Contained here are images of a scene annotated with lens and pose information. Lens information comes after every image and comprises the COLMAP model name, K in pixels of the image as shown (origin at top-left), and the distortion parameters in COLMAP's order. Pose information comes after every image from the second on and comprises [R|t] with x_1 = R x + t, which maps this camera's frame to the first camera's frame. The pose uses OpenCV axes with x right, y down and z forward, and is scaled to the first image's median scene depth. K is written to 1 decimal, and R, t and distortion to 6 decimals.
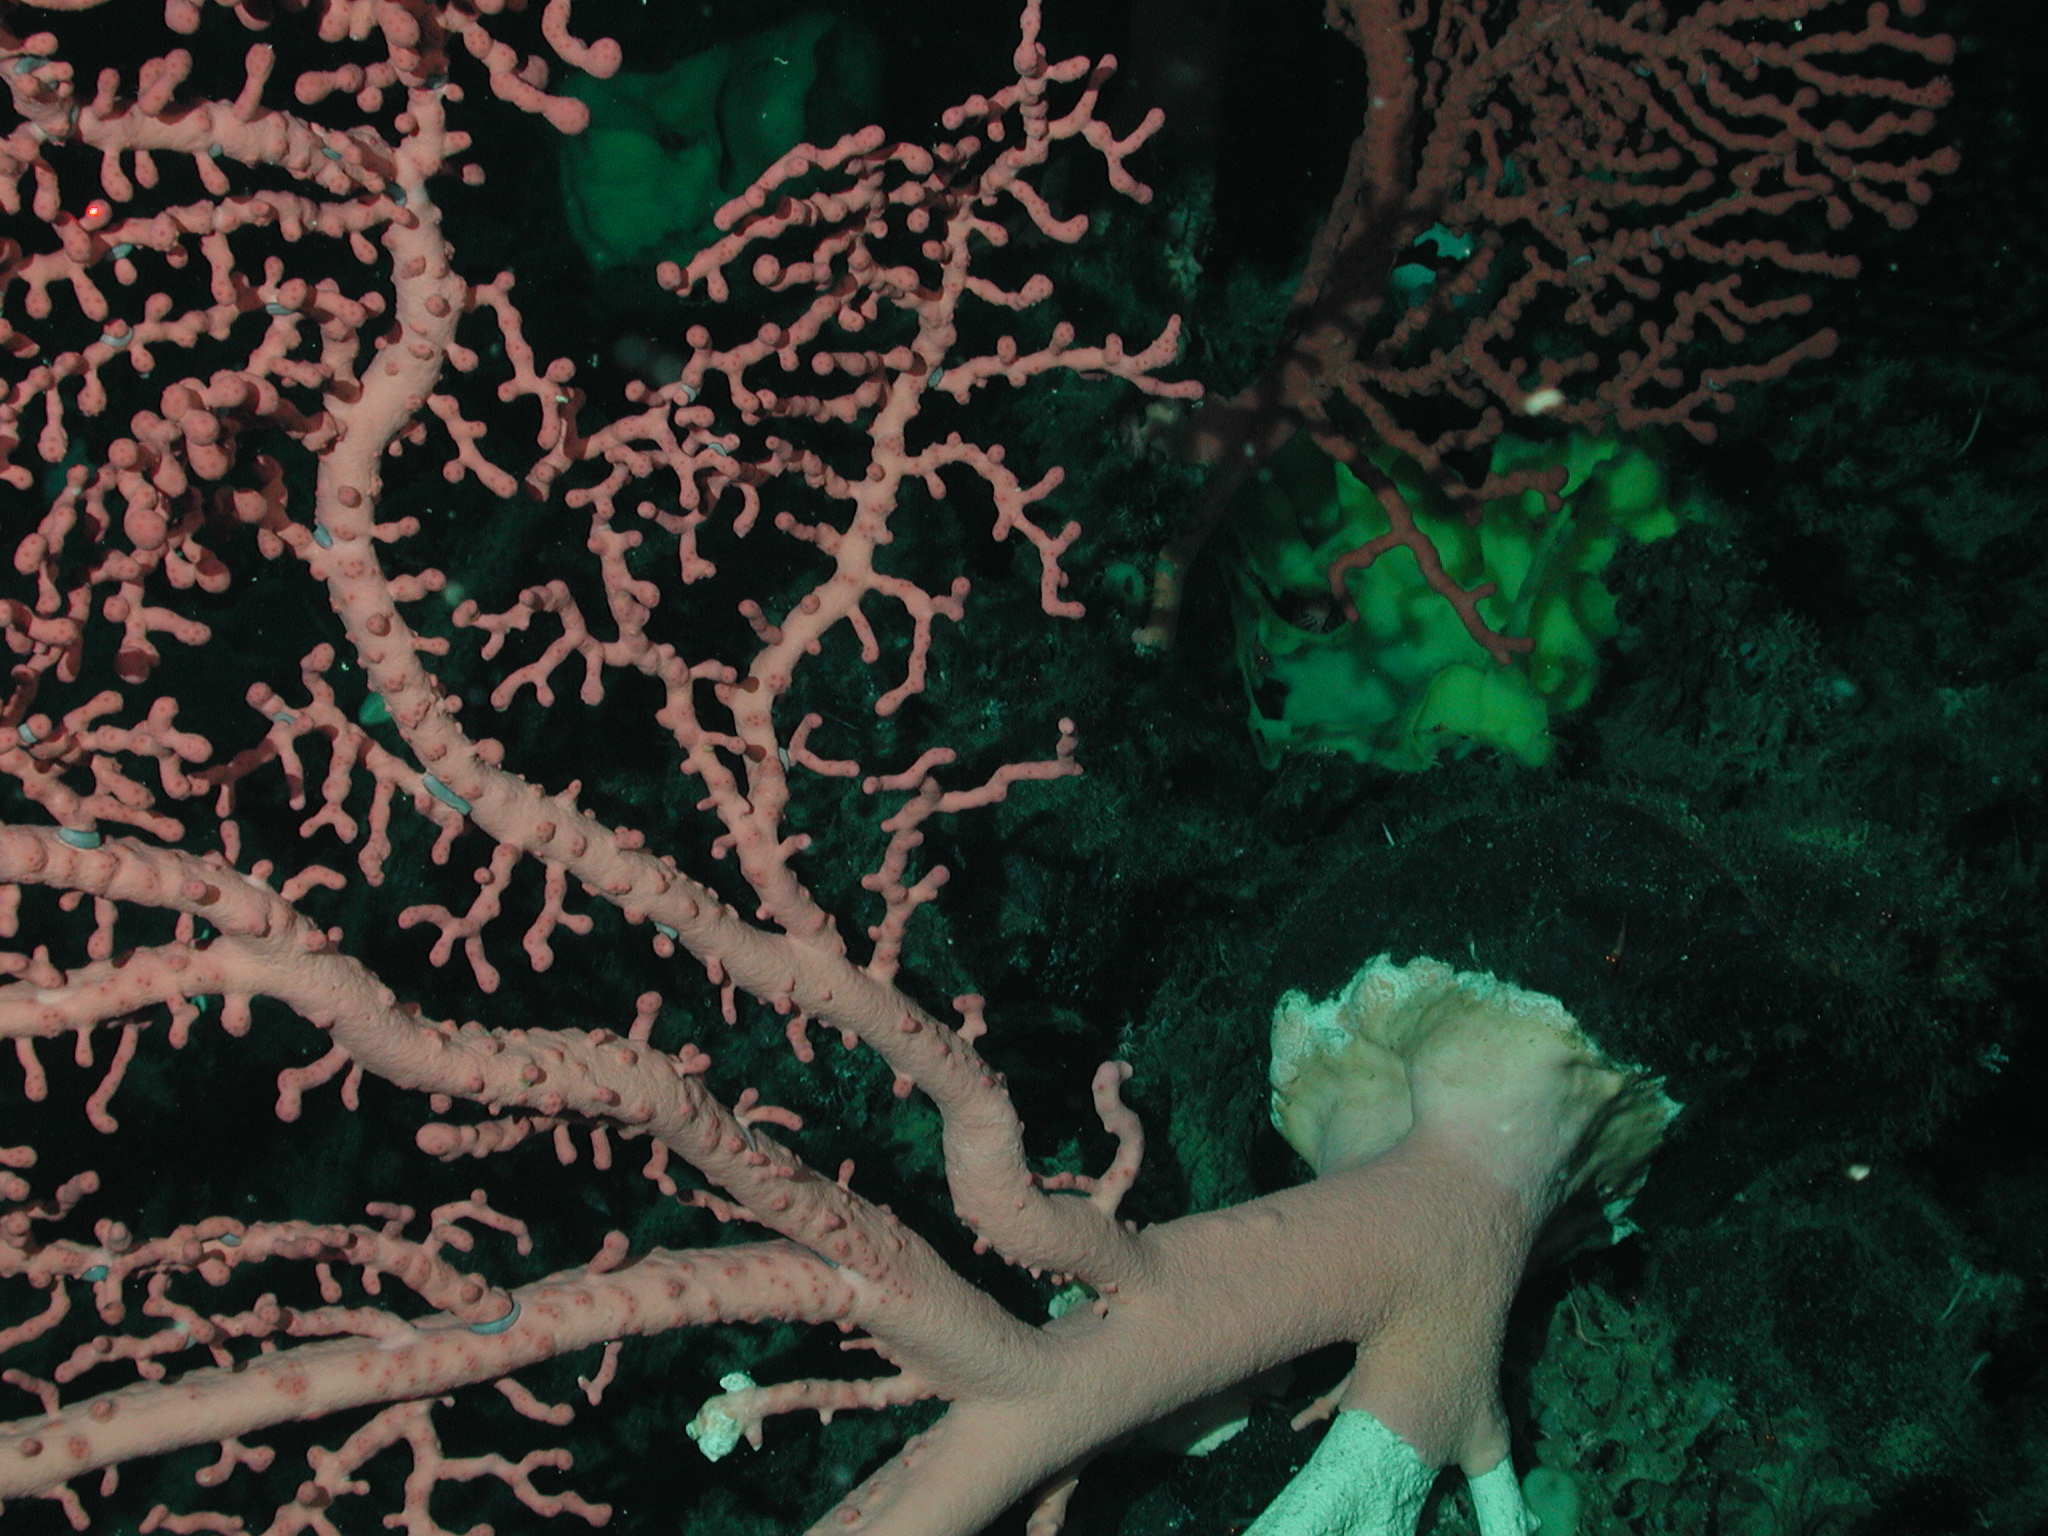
lens RADIAL K [[4301.3, 0, 1047.1], [0, 4301.3, 829.5], [0, 0, 1]] dist [0.232592, 0.000000]
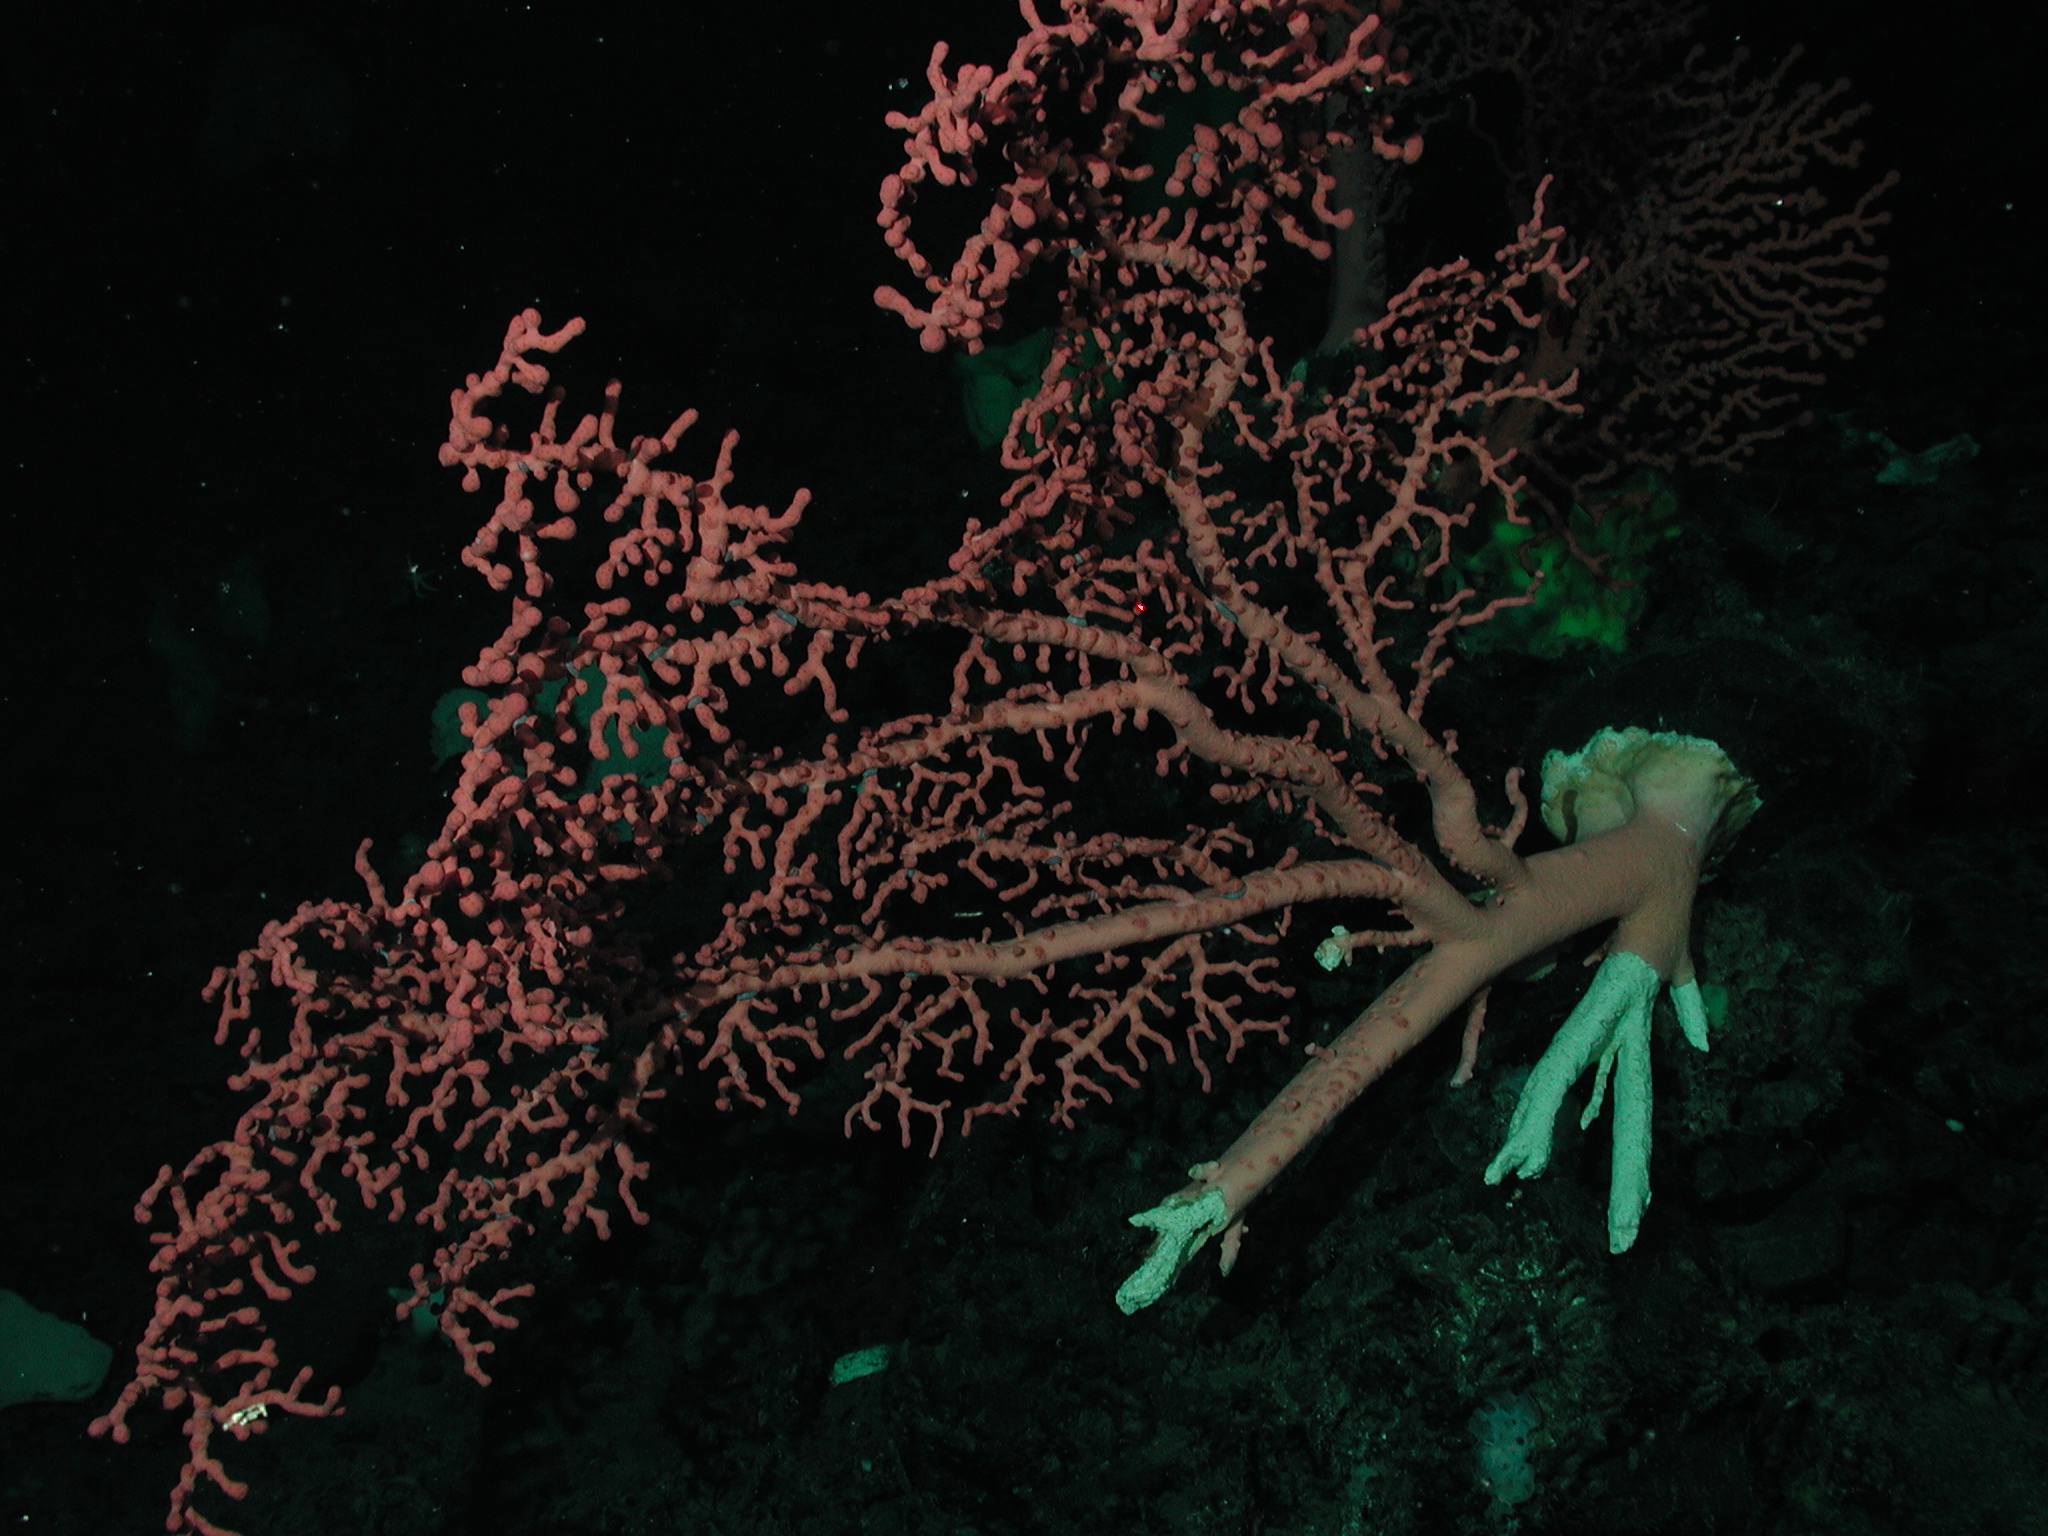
lens RADIAL K [[2346.8, 0, 1065.1], [0, 2346.8, 821.3], [0, 0, 1]] dist [-0.053294, 0.000000]
pose [[0.998964, -0.014671, 0.043079, -0.244666], [0.014975, 0.999865, -0.006742, 0.086905], [-0.042974, 0.007381, 0.999049, -0.038190]]
